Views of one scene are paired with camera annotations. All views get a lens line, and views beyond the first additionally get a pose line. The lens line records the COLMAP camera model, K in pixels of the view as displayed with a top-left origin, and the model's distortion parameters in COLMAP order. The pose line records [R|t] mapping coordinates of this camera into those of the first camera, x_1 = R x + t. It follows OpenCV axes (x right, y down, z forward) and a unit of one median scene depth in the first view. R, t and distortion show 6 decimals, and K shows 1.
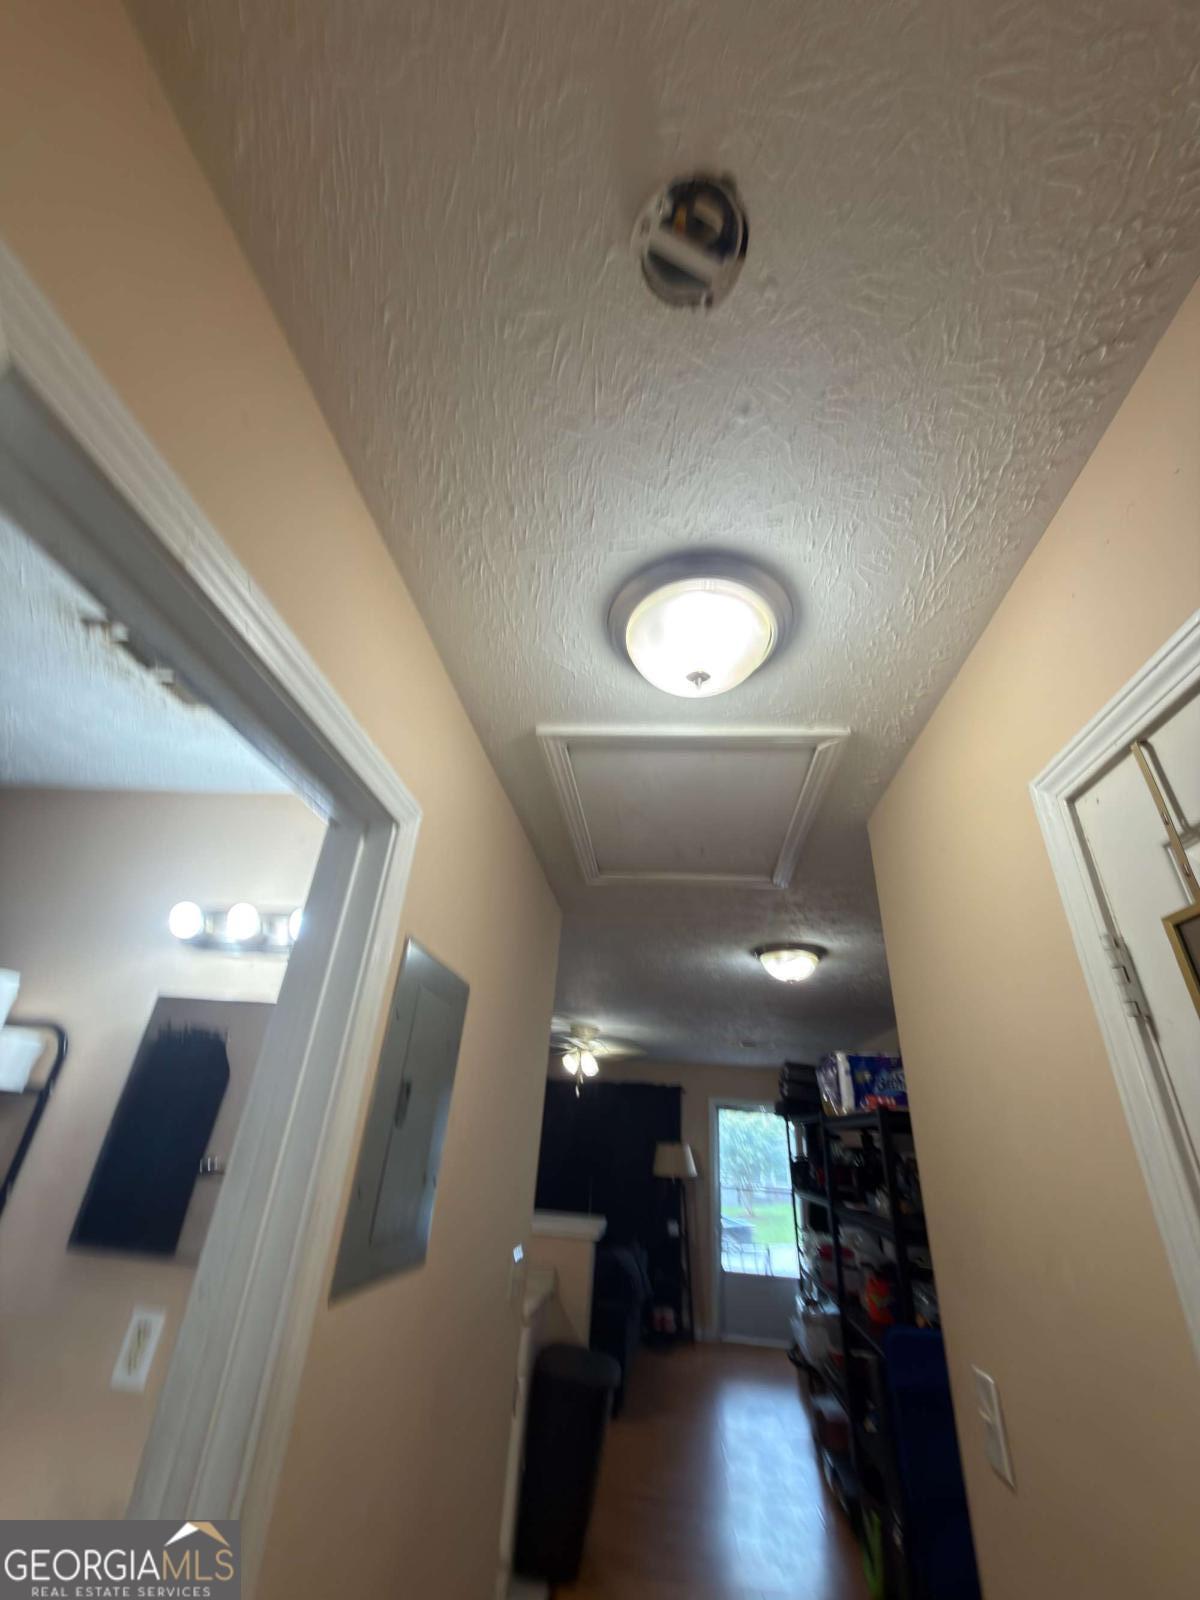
lens RADIAL K [[638.4, 0, 594.5], [0, 638.4, 798.1], [0, 0, 1]] dist [-0.000735, 0.000336]
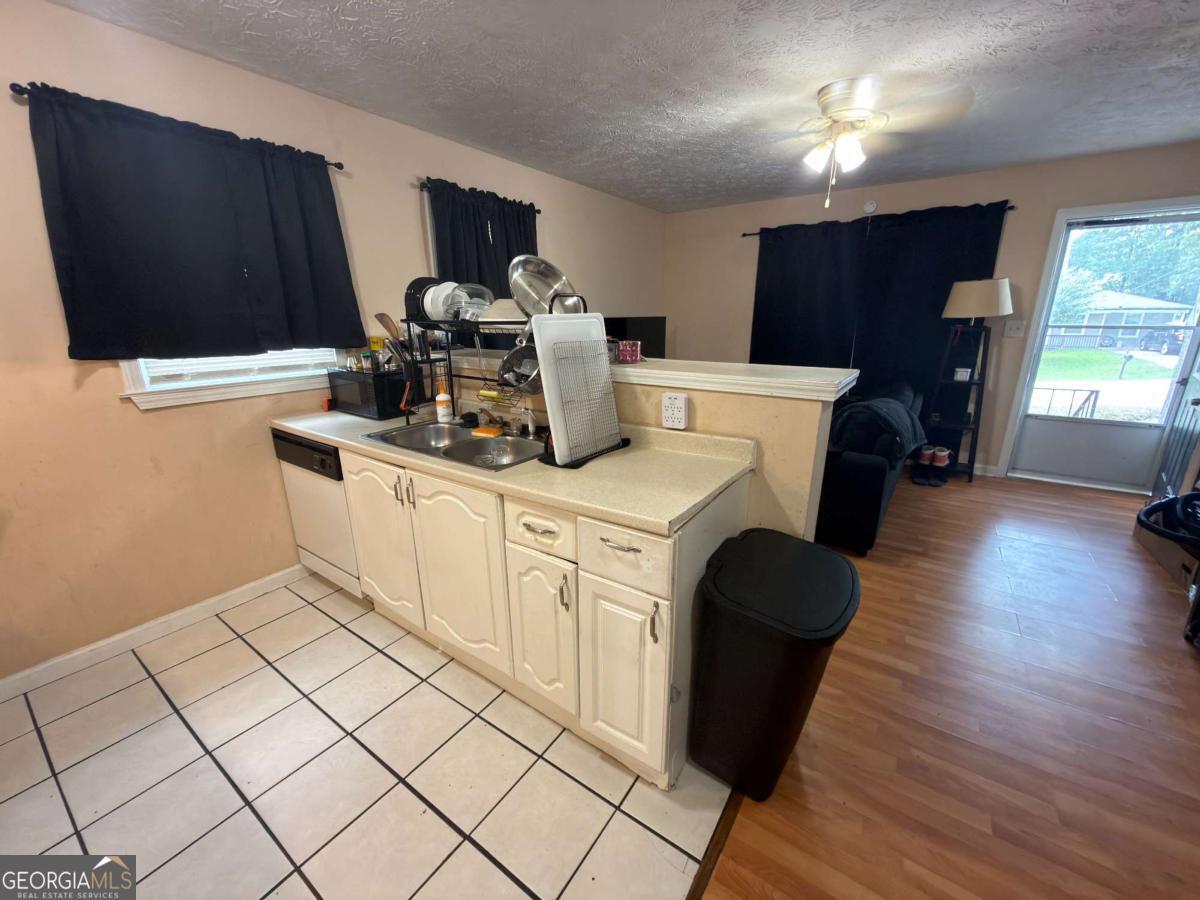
lens RADIAL K [[478.8, 0, 598.2], [0, 478.8, 451.6], [0, 0, 1]] dist [-0.000735, 0.000336]
pose [[0.872046, 0.062634, -0.485400, 0.024378], [0.287097, 0.737753, 0.610980, 0.306868], [0.396373, -0.672159, 0.625372, 0.470364]]
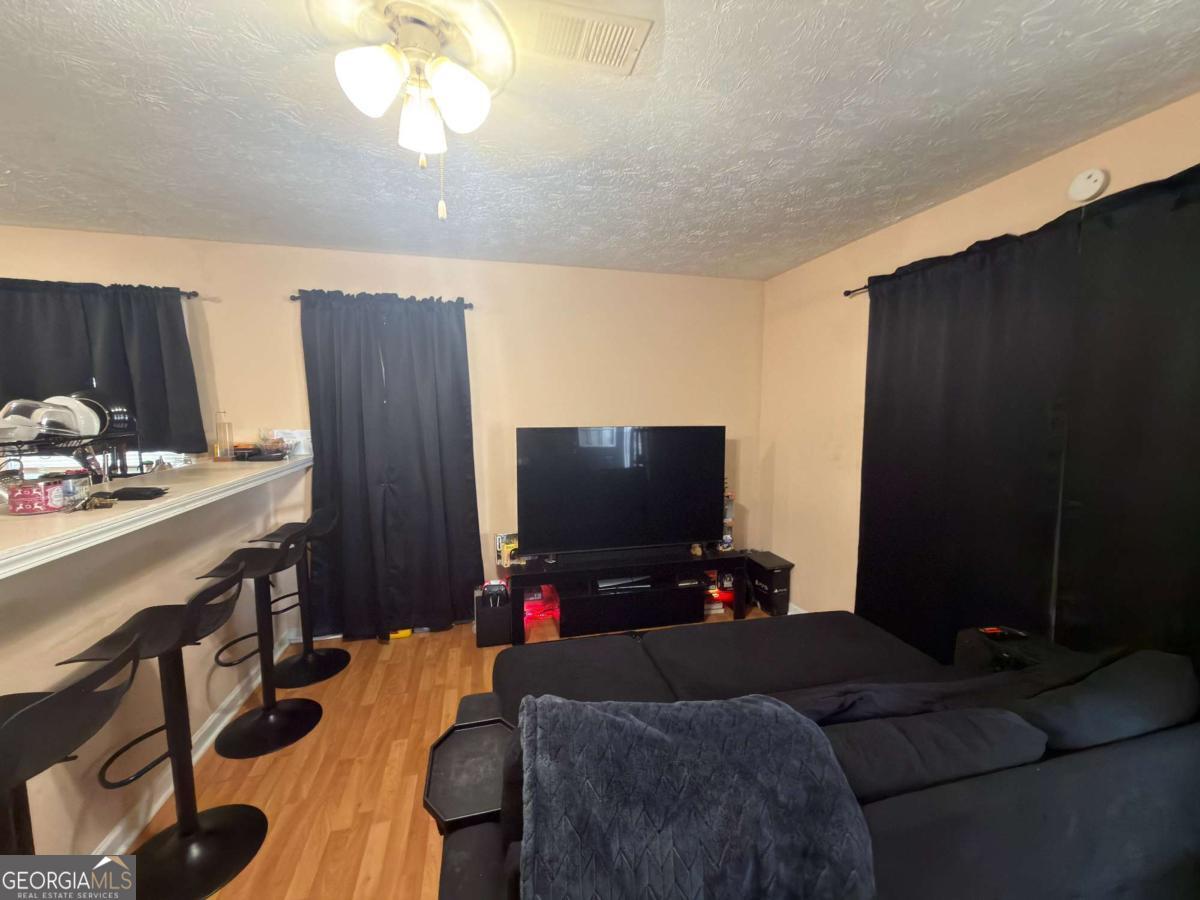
lens RADIAL K [[478.8, 0, 601.6], [0, 478.8, 451.7], [0, 0, 1]] dist [-0.000735, 0.000336]
pose [[0.346049, 0.018735, -0.938029, 0.223824], [0.463011, 0.866161, 0.188109, 0.598759], [0.816009, -0.499413, 0.291059, 1.030341]]
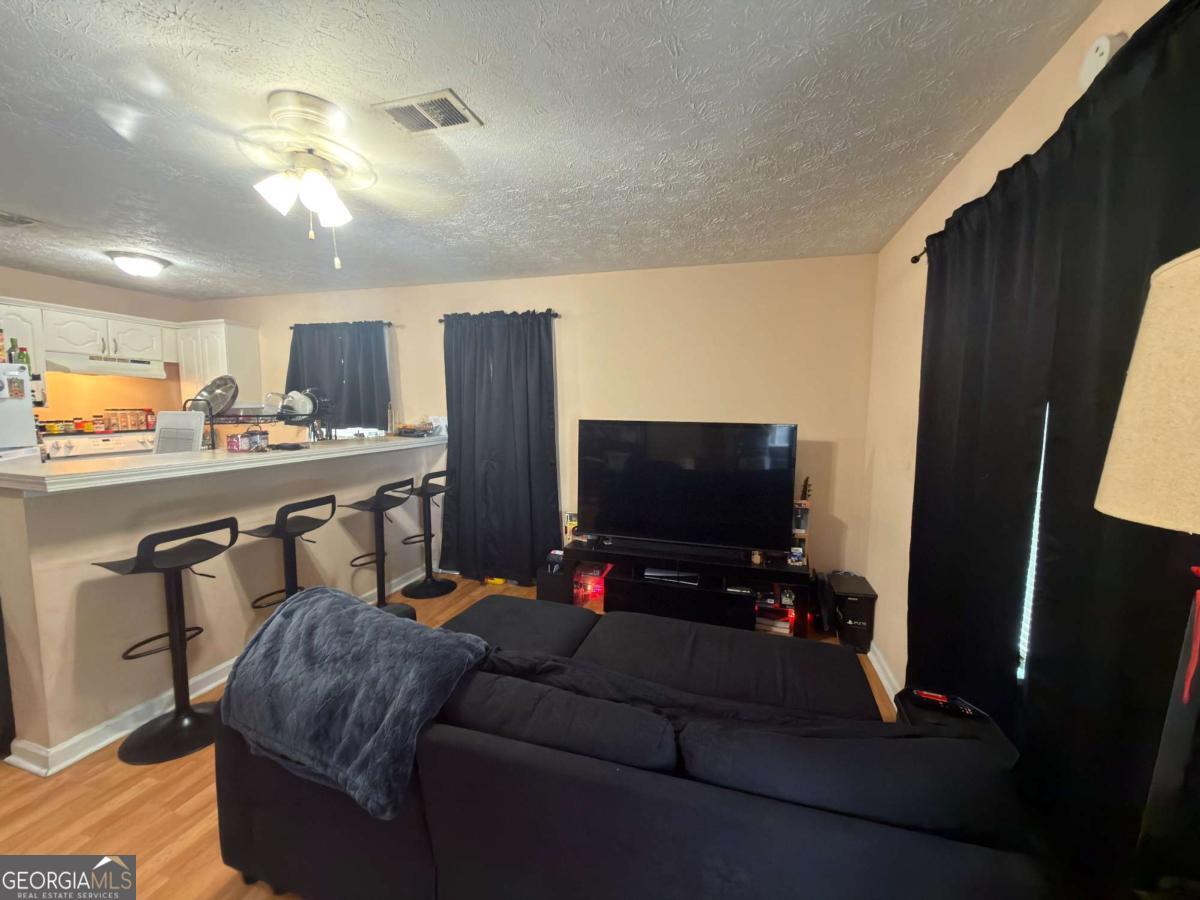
lens RADIAL K [[478.8, 0, 599.7], [0, 478.8, 454.9], [0, 0, 1]] dist [-0.000735, 0.000336]
pose [[-0.181589, 0.027030, -0.983003, 0.293278], [0.439860, 0.896280, -0.056610, 0.741780], [0.879516, -0.442663, -0.174644, 1.270929]]
